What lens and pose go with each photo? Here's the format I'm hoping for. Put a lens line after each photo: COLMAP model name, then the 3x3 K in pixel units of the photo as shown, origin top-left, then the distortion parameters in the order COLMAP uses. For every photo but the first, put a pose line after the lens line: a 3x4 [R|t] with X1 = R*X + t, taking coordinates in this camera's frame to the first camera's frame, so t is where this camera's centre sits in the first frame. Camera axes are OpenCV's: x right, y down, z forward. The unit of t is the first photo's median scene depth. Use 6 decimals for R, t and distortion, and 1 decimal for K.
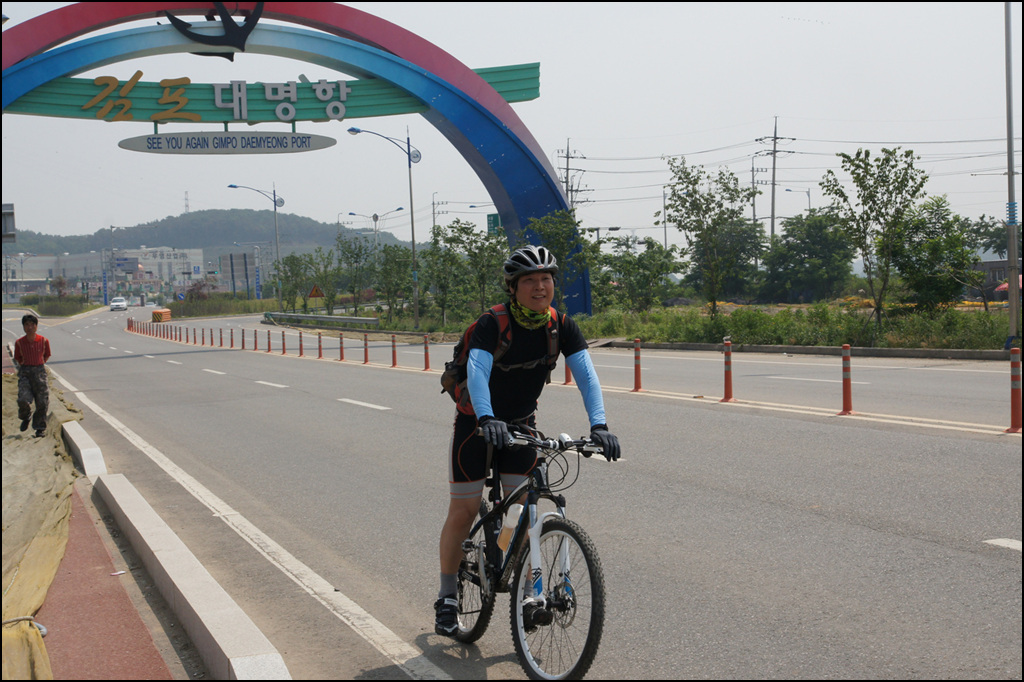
lens RADIAL K [[1593.9, 0, 534.5], [0, 1593.9, 382.8], [0, 0, 1]] dist [0.058416, 0.000000]
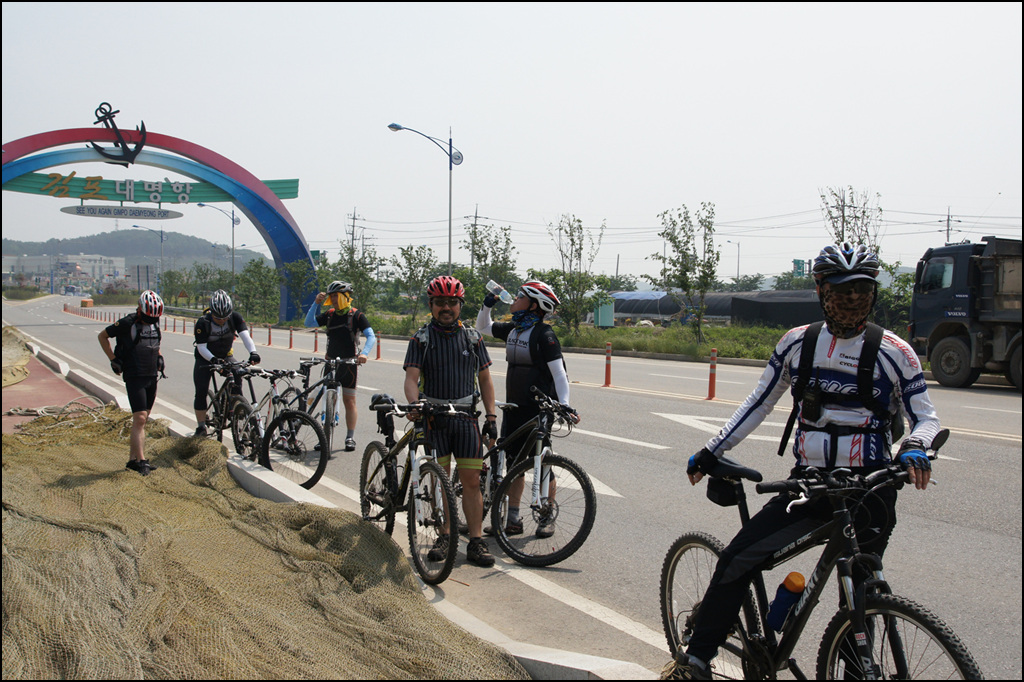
lens RADIAL K [[1026.5, 0, 463.6], [0, 1026.5, 350.6], [0, 0, 1]] dist [0.024192, 0.000000]
pose [[0.991536, 0.048640, 0.120375, 0.062688], [-0.047243, 0.998779, -0.014436, 0.007778], [-0.120930, 0.008627, 0.992624, -0.221780]]
